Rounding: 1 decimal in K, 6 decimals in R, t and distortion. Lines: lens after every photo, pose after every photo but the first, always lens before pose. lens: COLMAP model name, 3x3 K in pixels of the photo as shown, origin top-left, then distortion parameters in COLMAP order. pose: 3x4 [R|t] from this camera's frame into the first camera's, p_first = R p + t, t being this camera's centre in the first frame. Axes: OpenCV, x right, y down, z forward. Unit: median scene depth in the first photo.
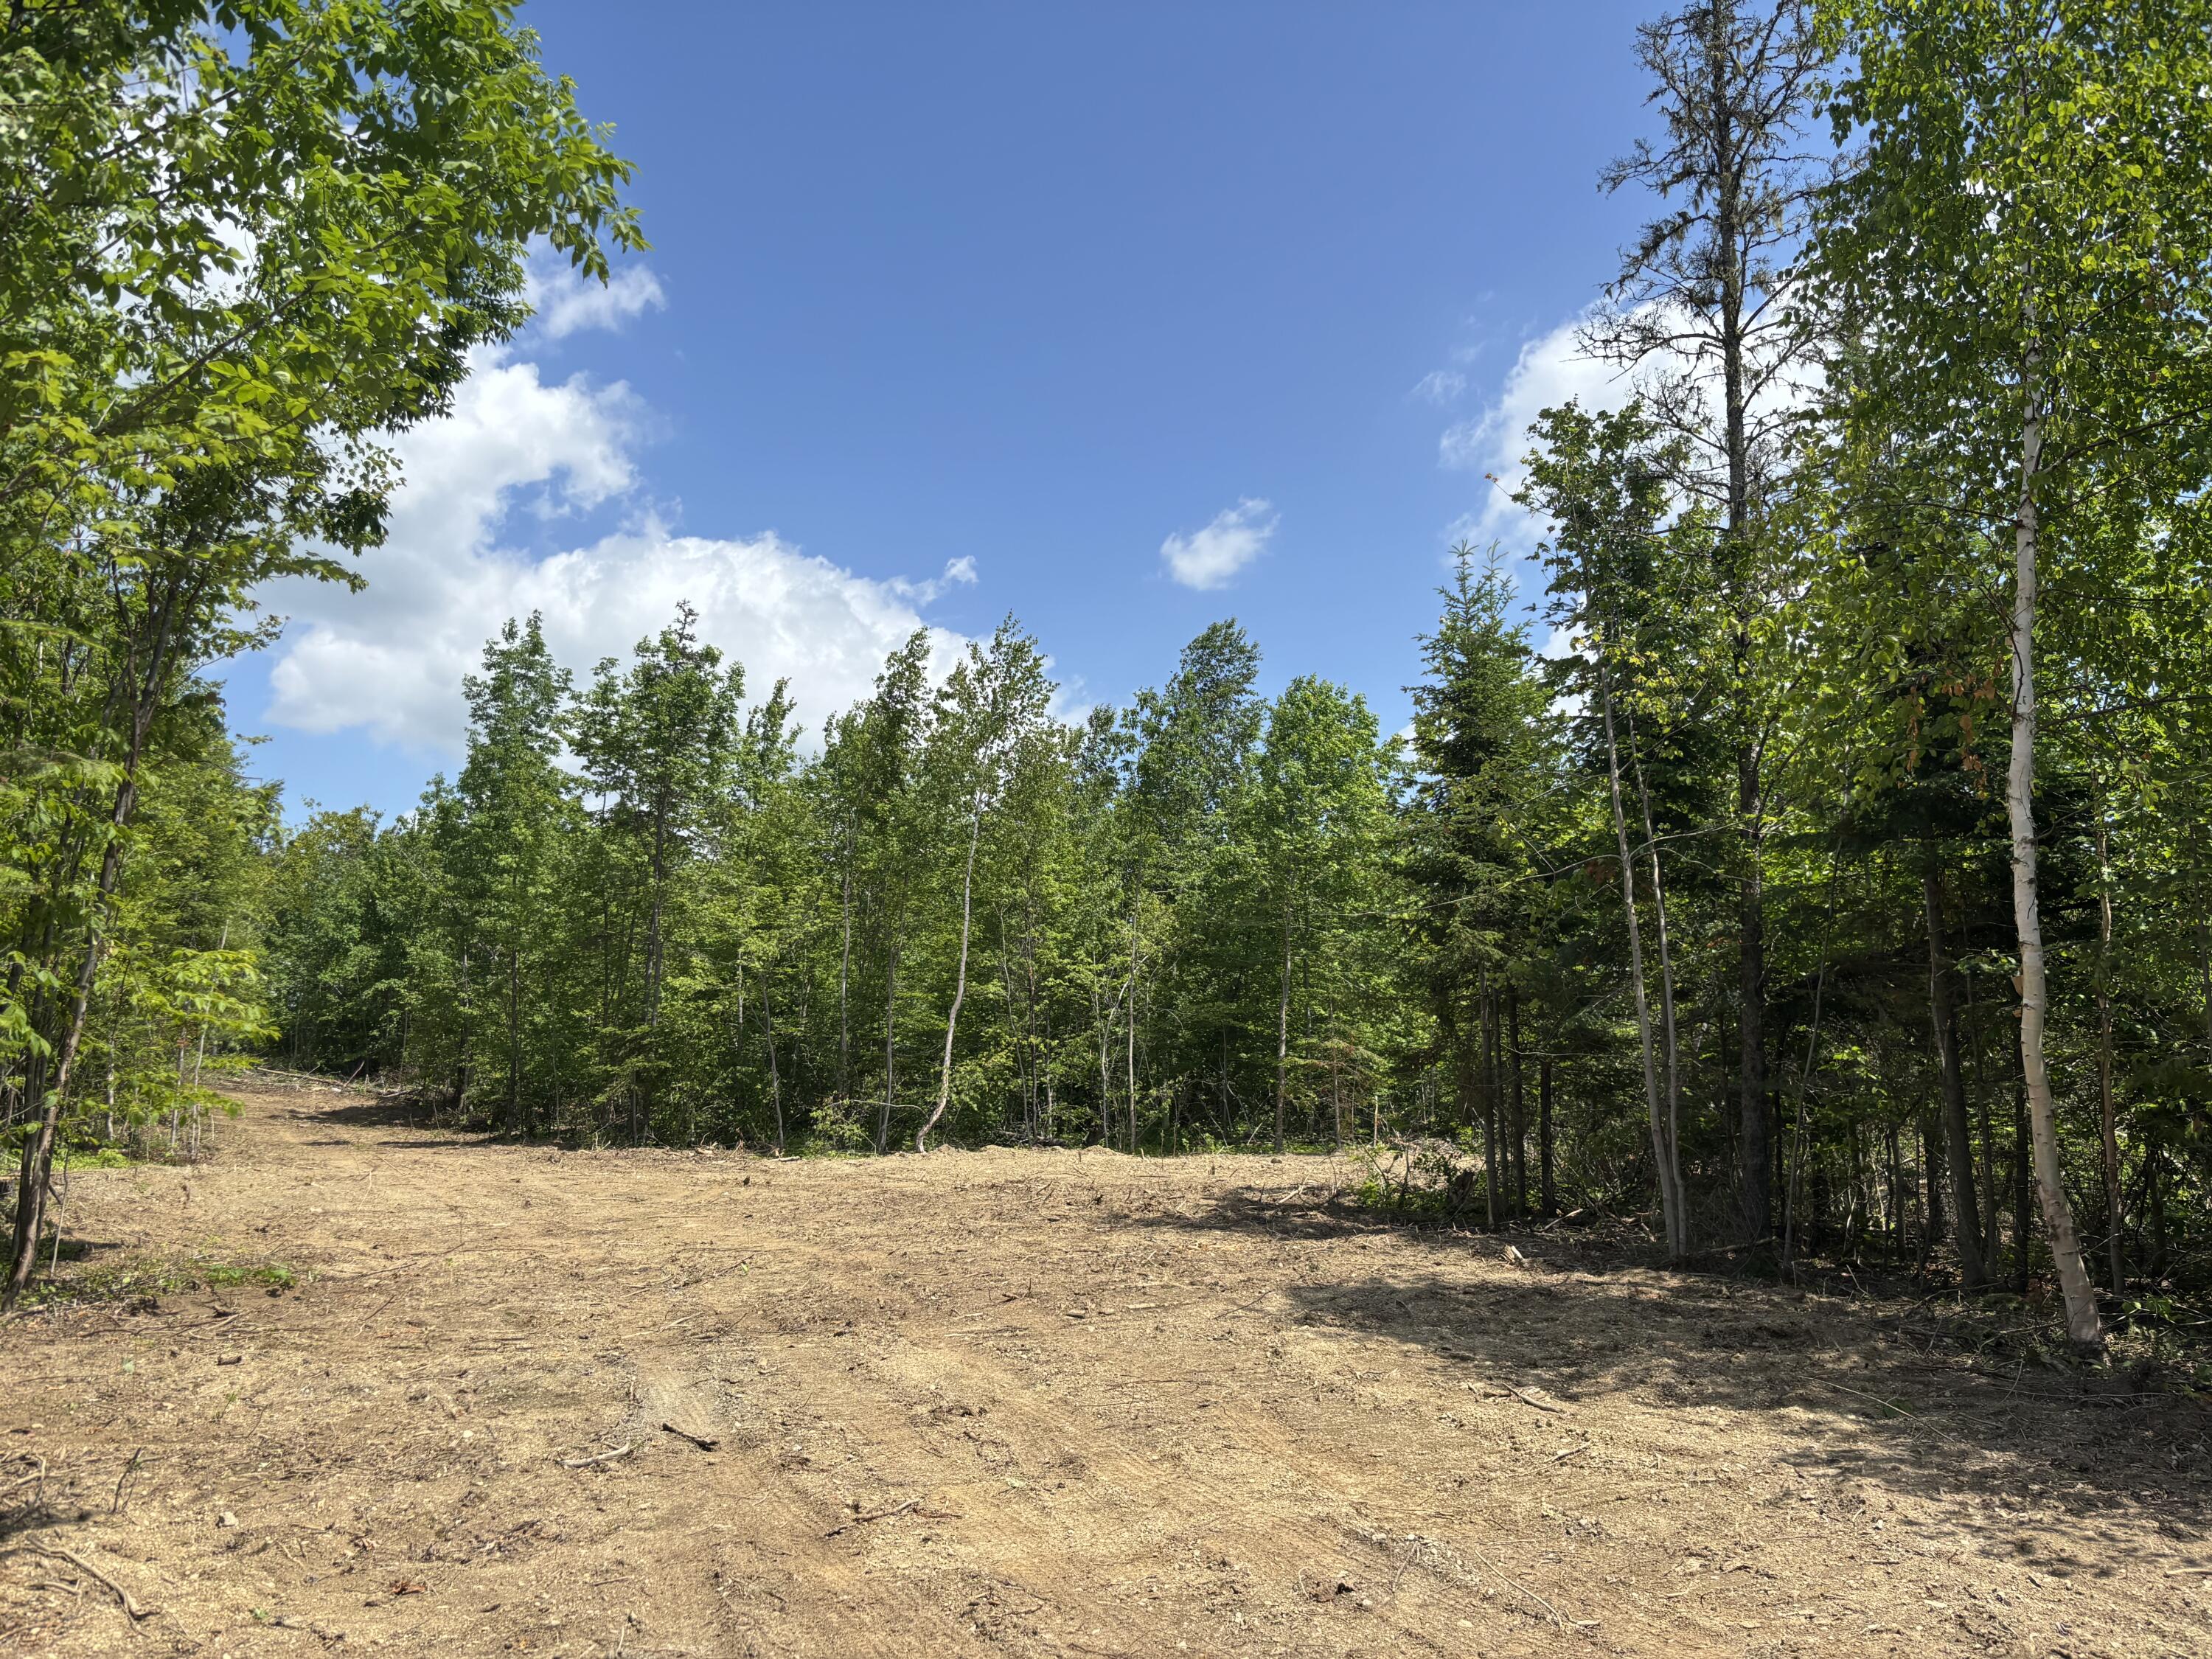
lens RADIAL K [[1659.1, 0, 1112.3], [0, 1659.1, 824.1], [0, 0, 1]] dist [0.026605, -0.067596]
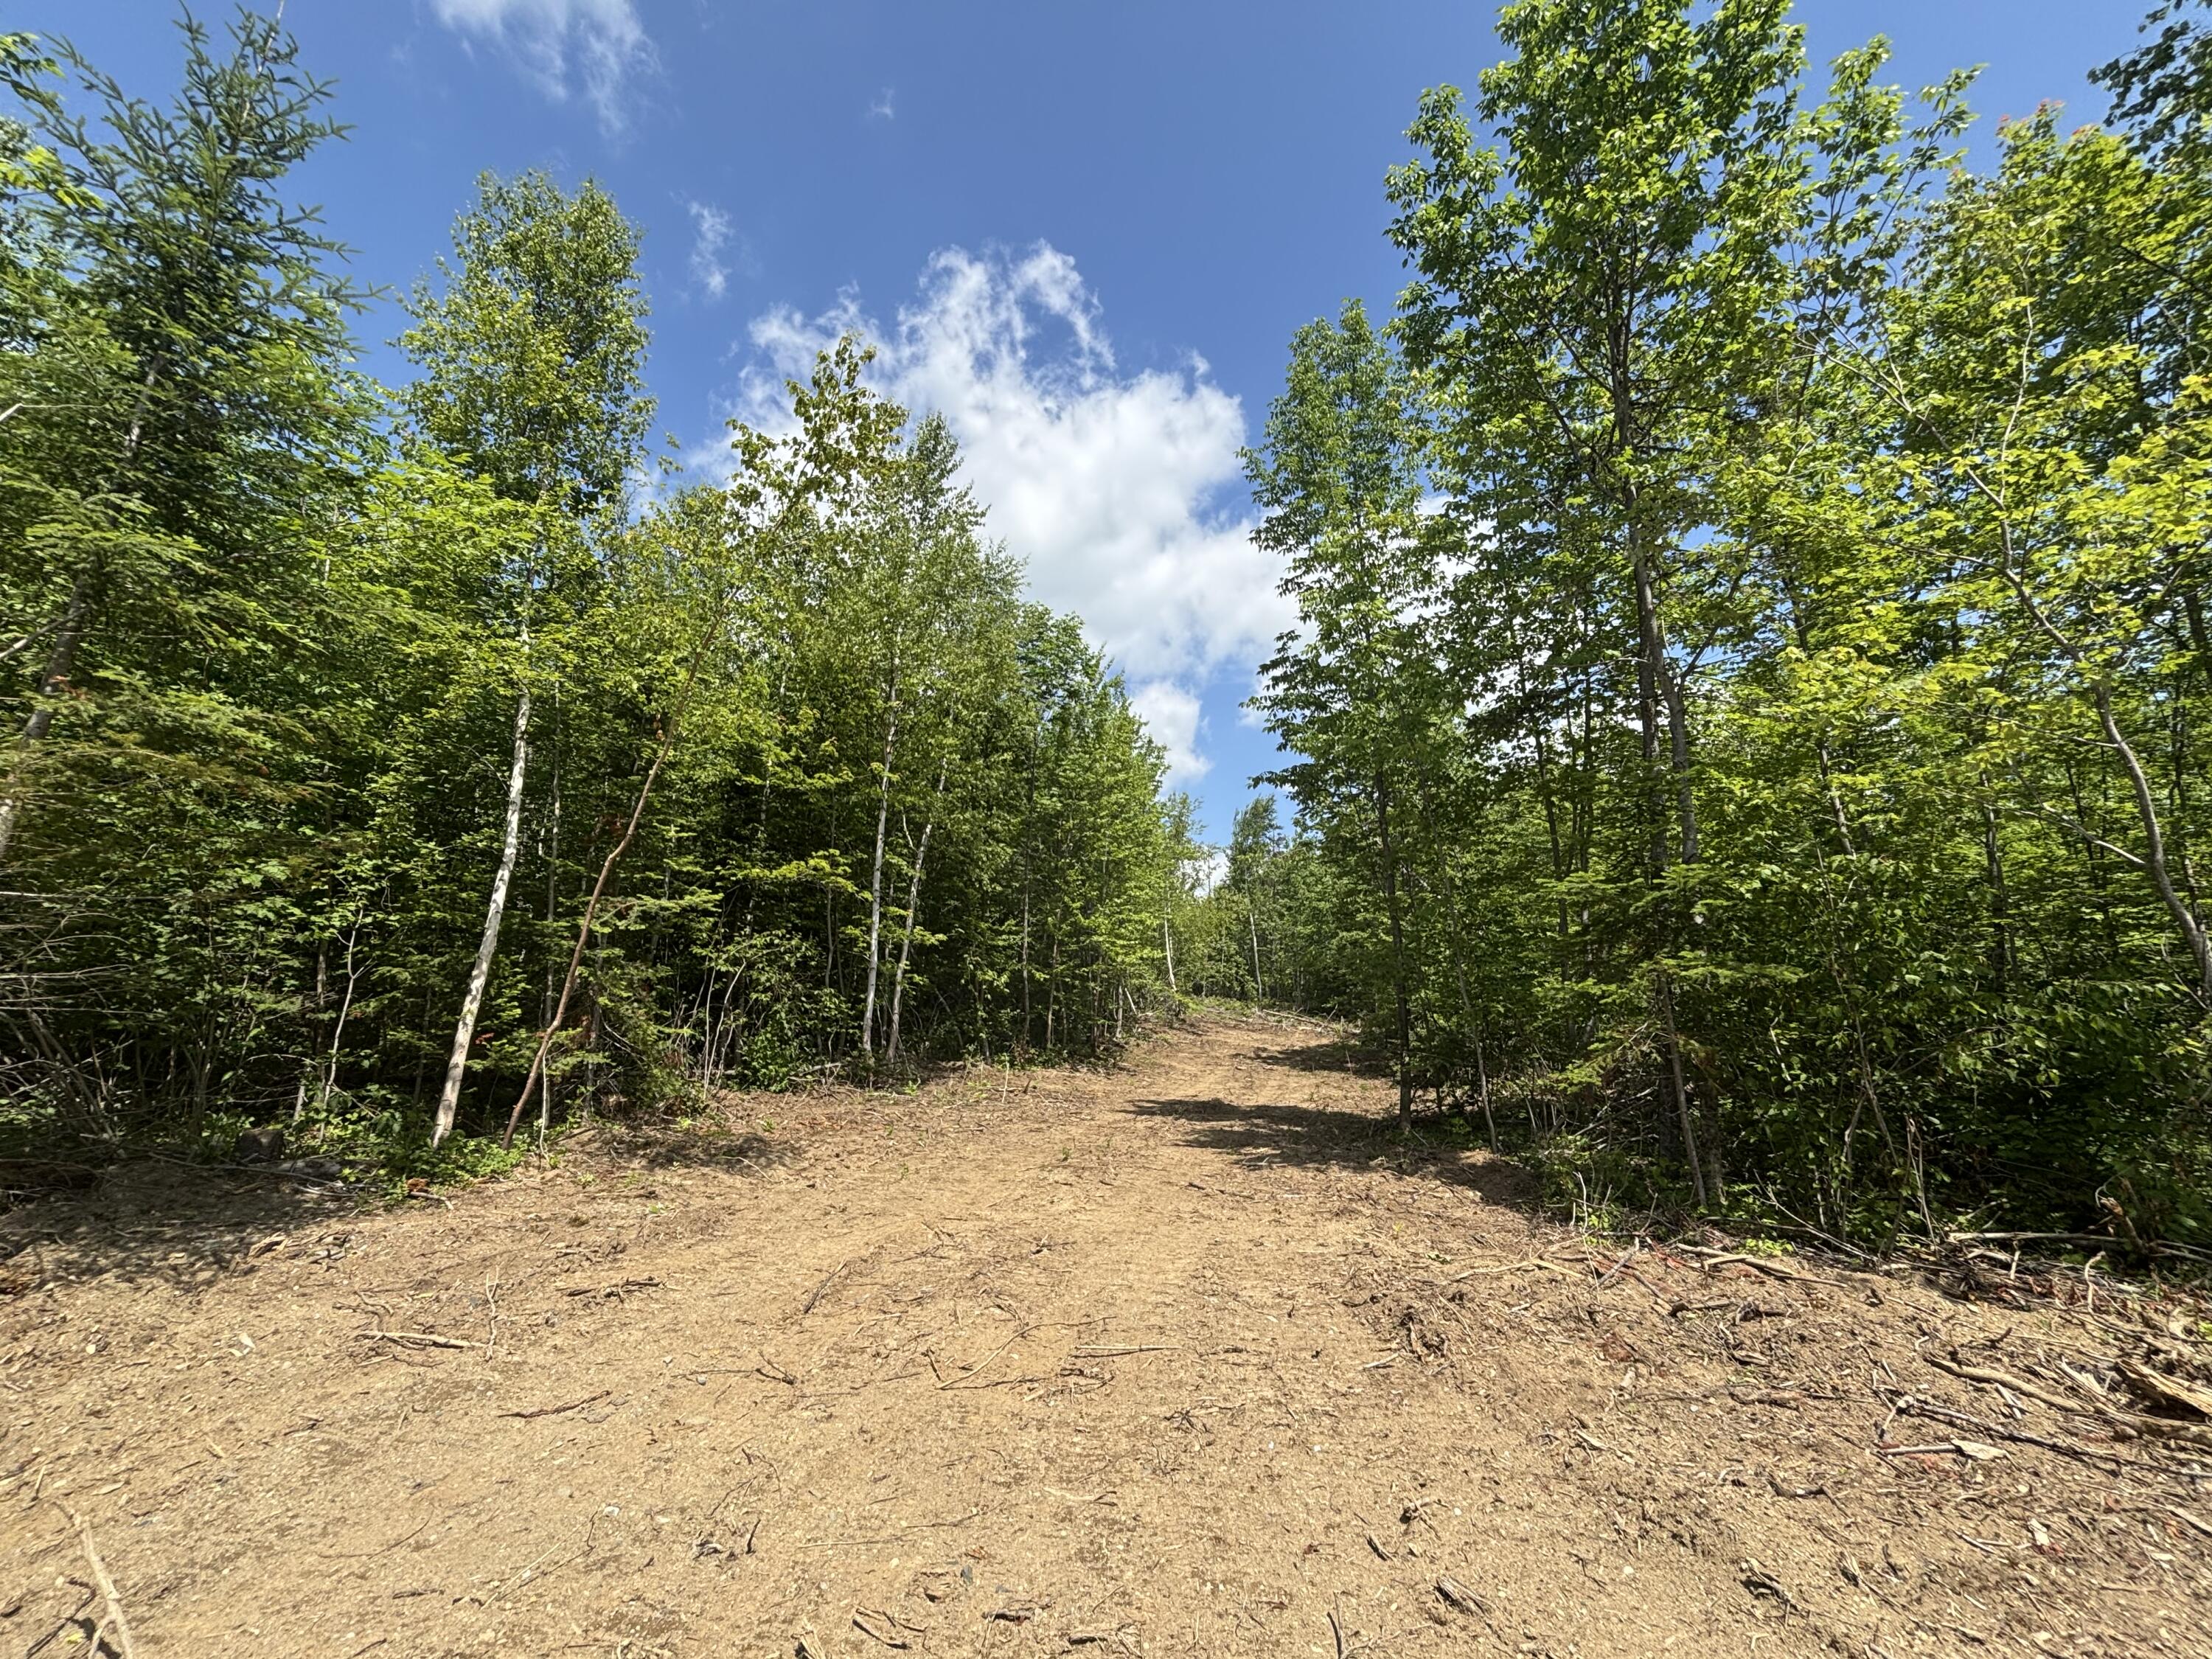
lens RADIAL K [[880.3, 0, 1106.0], [0, 880.3, 829.5], [0, 0, 1]] dist [0.000483, 0.000023]
pose [[0.718654, -0.141619, -0.680794, -0.235871], [0.099236, 0.989908, -0.101167, 0.117458], [0.688250, 0.005145, 0.725455, 0.766171]]
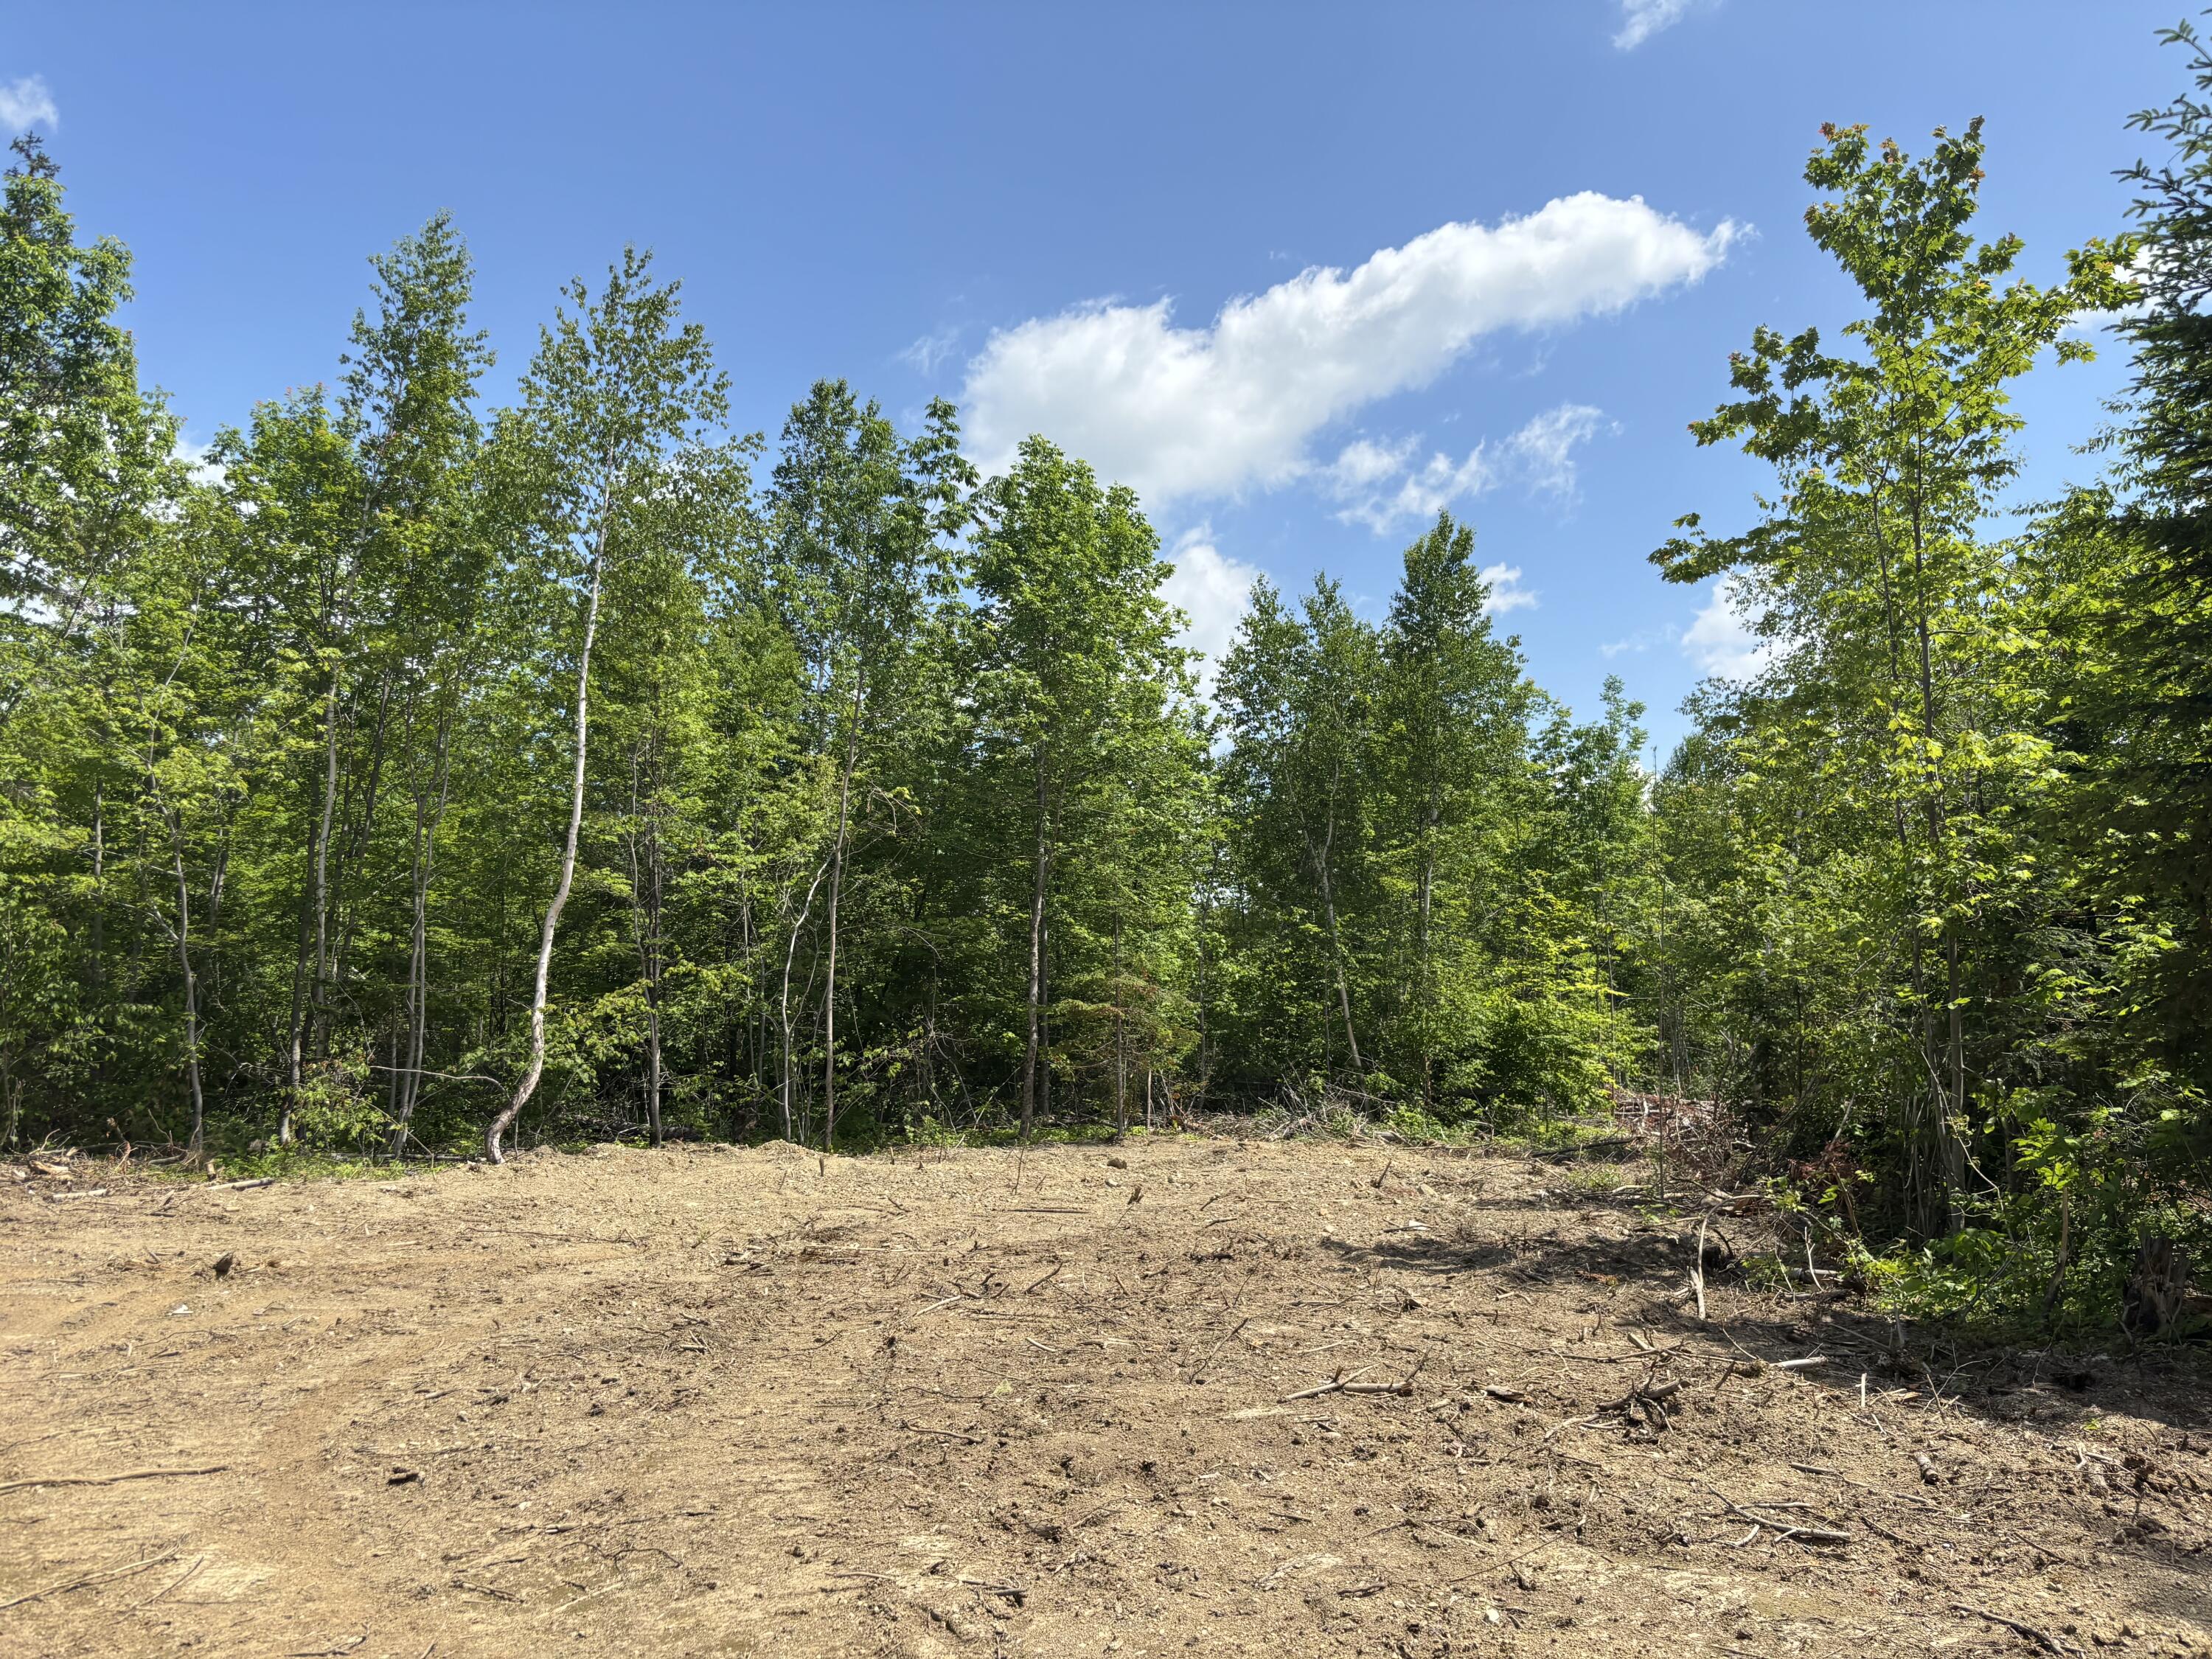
lens RADIAL K [[1727.8, 0, 1106.0], [0, 1727.8, 829.5], [0, 0, 1]] dist [0.005458, -0.015436]
pose [[0.943652, 0.039212, 0.328608, -0.114232], [-0.050444, 0.998396, 0.025720, 0.059003], [-0.327072, -0.040847, 0.944116, 0.374903]]
